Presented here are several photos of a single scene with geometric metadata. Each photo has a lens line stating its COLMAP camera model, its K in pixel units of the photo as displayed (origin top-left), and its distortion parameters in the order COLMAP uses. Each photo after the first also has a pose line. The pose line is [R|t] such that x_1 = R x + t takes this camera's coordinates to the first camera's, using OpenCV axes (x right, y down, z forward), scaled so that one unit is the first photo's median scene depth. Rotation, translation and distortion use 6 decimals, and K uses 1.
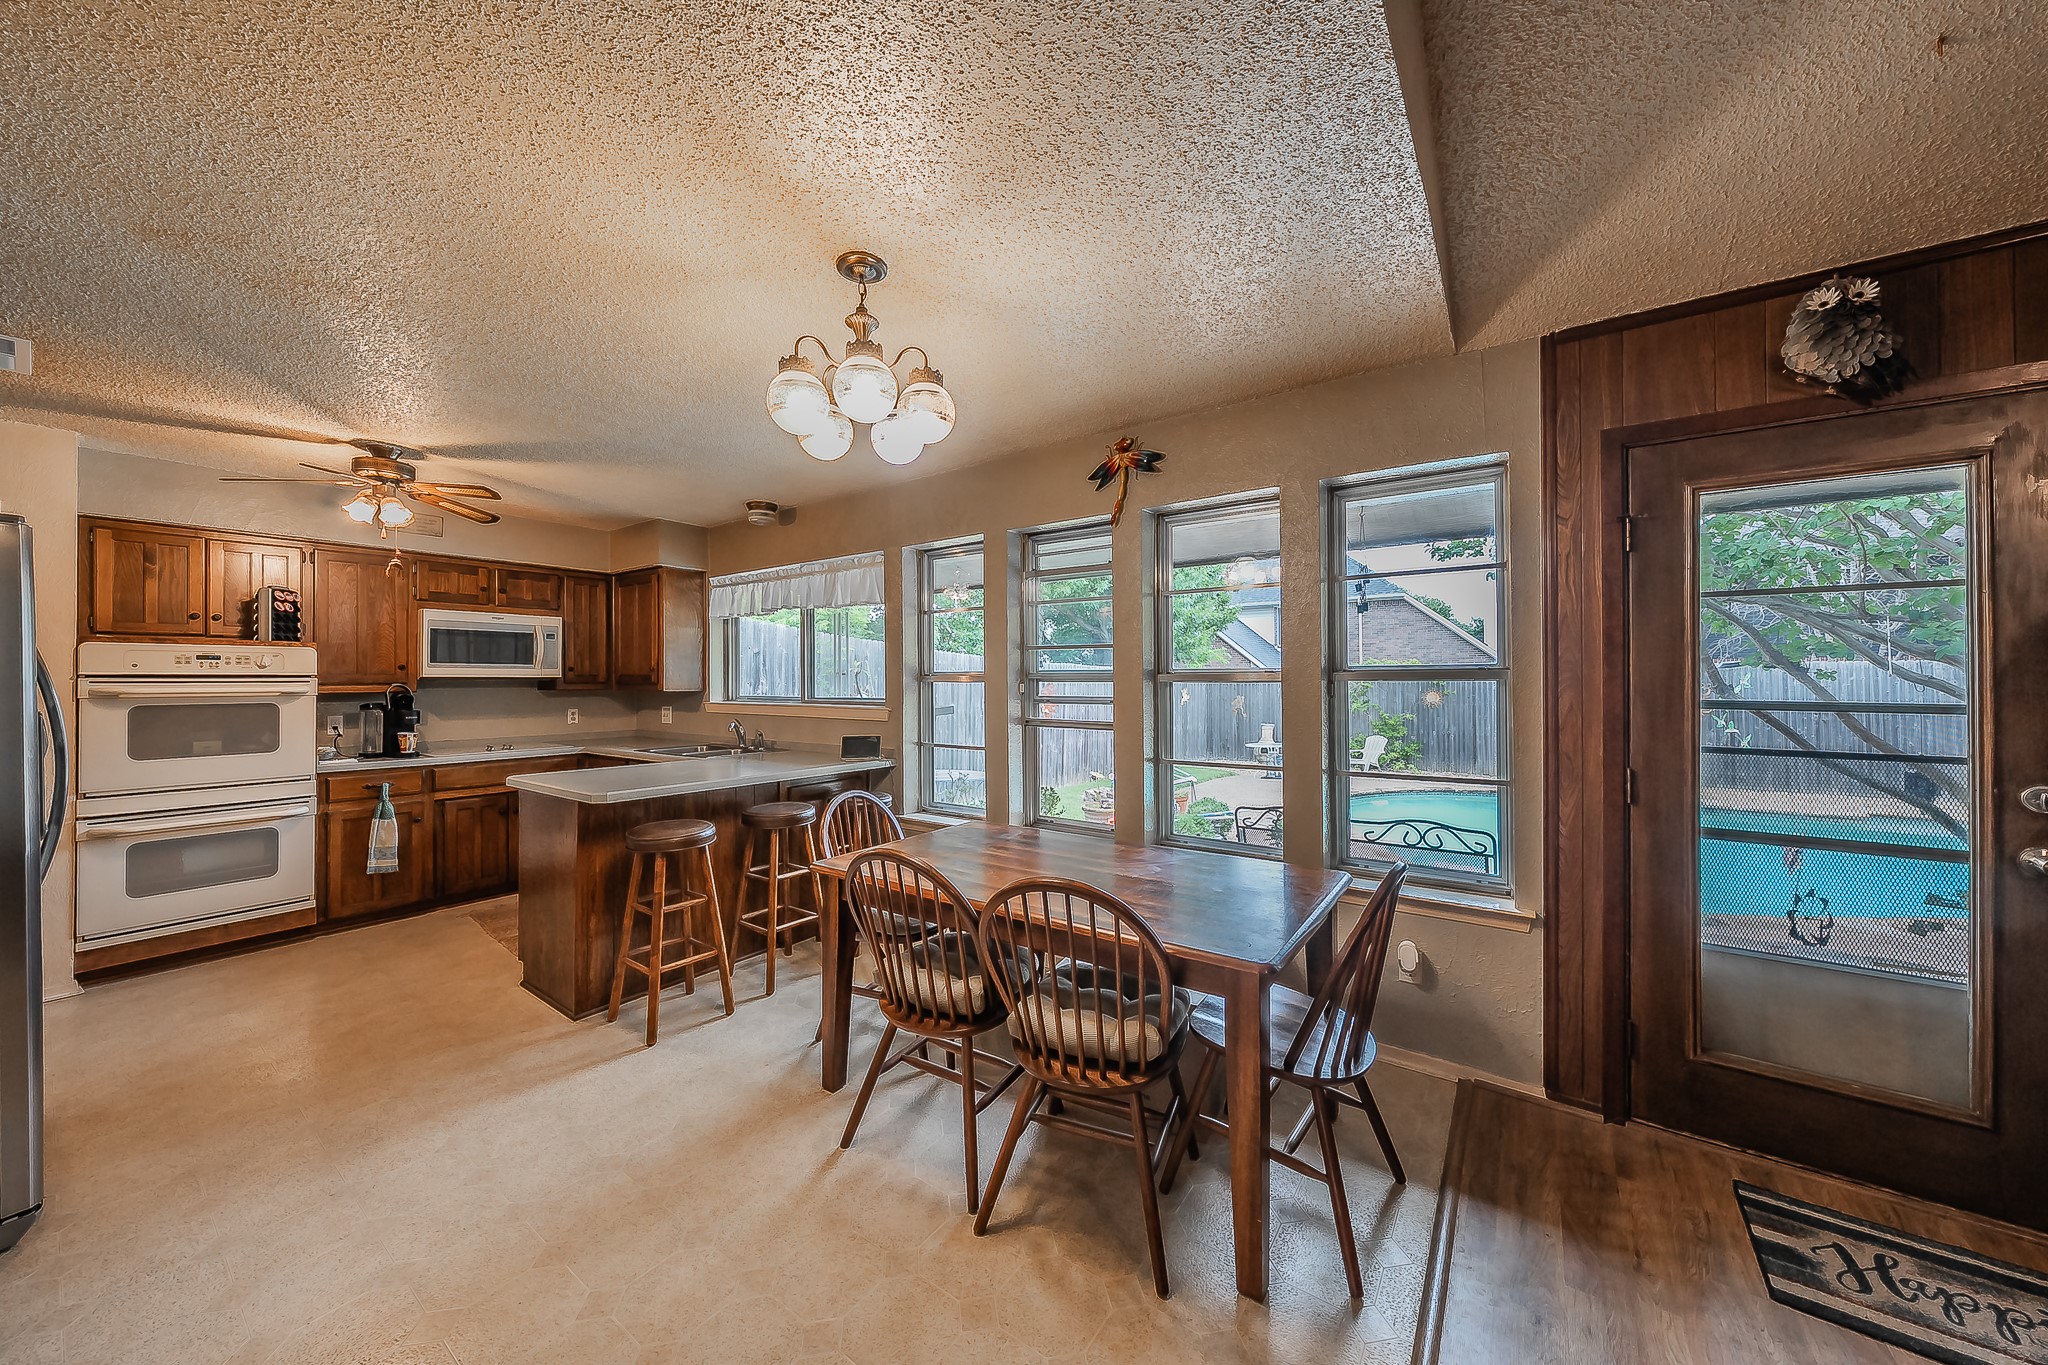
lens RADIAL K [[702.4, 0, 1017.7], [0, 702.4, 673.3], [0, 0, 1]] dist [-0.003707, 0.001091]
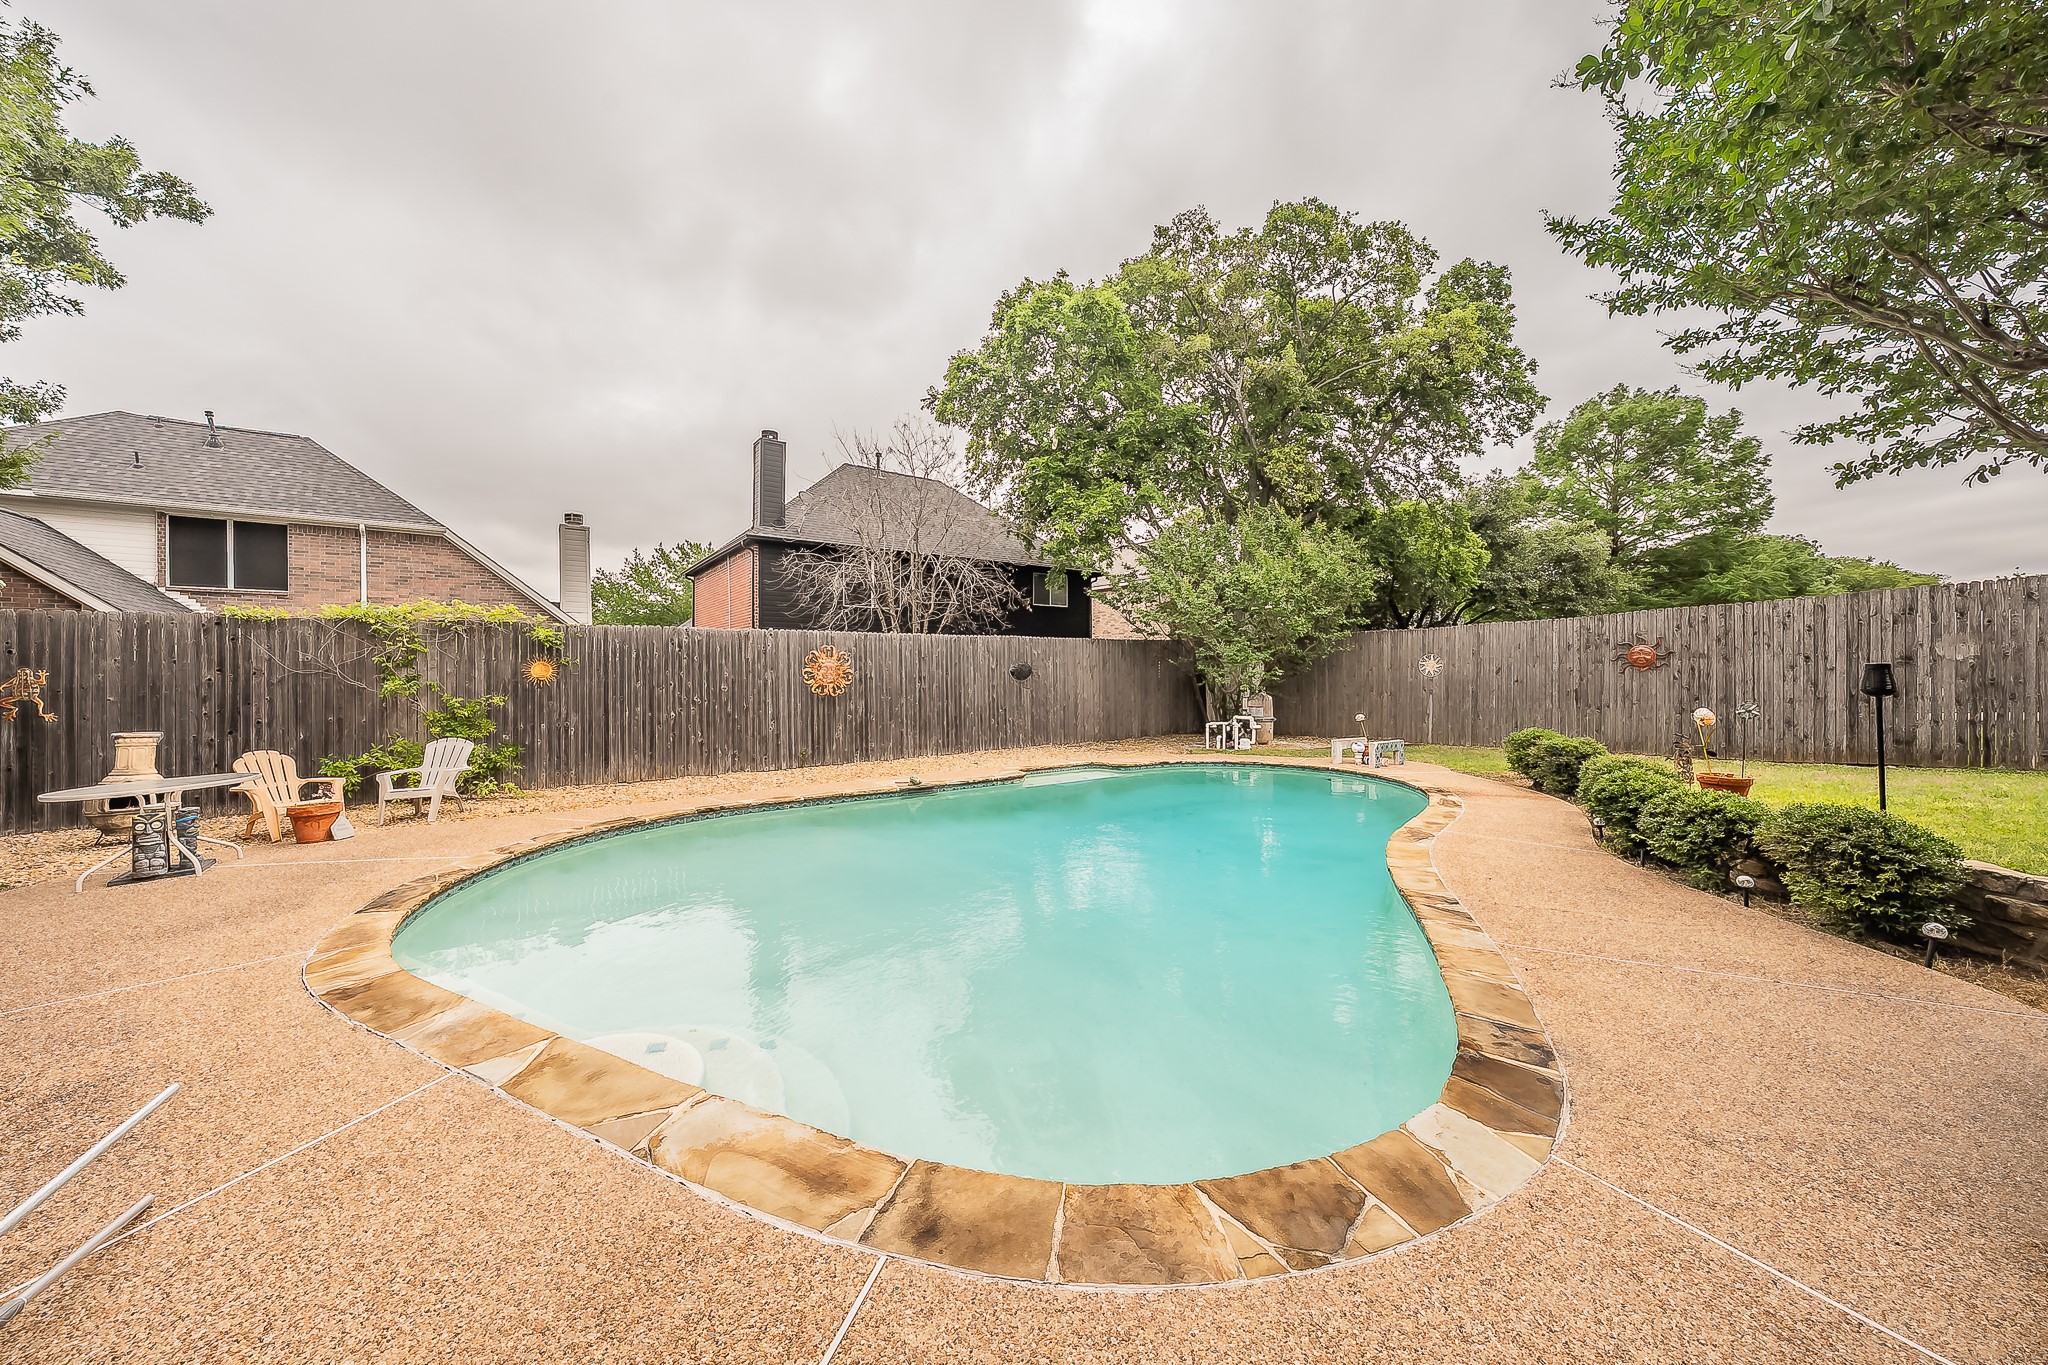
lens RADIAL K [[702.4, 0, 1030.9], [0, 702.4, 671.5], [0, 0, 1]] dist [-0.003707, 0.001091]
pose [[0.311915, 0.008220, 0.950074, 0.608429], [-0.009487, 0.999940, -0.005537, 0.158862], [-0.950063, -0.007286, 0.311975, 1.765729]]
